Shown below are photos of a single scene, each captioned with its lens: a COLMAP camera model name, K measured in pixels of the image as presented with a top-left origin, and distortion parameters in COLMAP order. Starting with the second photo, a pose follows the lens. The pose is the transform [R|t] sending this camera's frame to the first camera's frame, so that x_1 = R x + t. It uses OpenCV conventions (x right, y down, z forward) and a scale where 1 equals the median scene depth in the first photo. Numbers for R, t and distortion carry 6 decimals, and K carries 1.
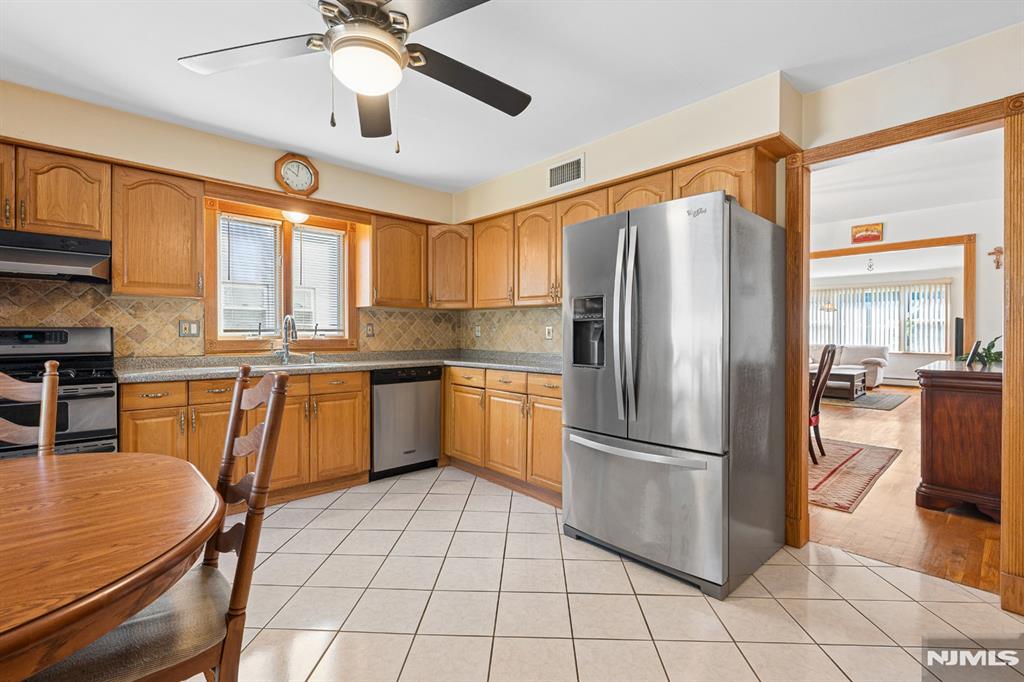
lens RADIAL K [[453.4, 0, 512.0], [0, 453.4, 341.0], [0, 0, 1]] dist [-0.000738, -0.000013]
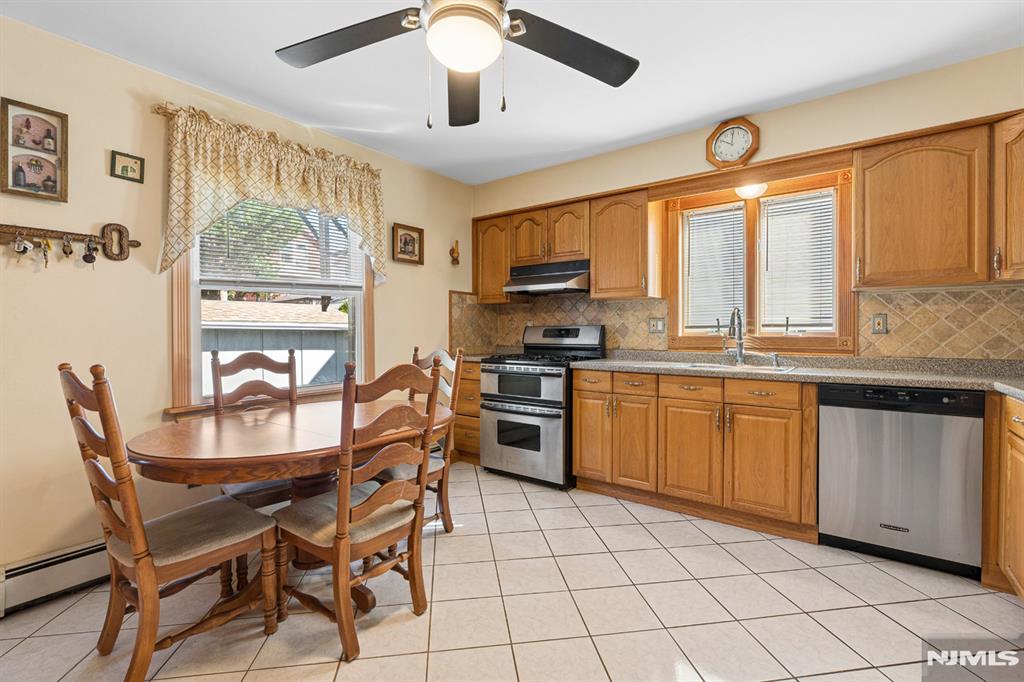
lens RADIAL K [[462.5, 0, 511.4], [0, 462.5, 338.0], [0, 0, 1]] dist [0.001020, -0.000344]
pose [[0.179438, 0.016853, -0.983625, 0.304321], [-0.010786, 0.999827, 0.015163, -0.009480], [0.983710, 0.007889, 0.179588, 0.426795]]
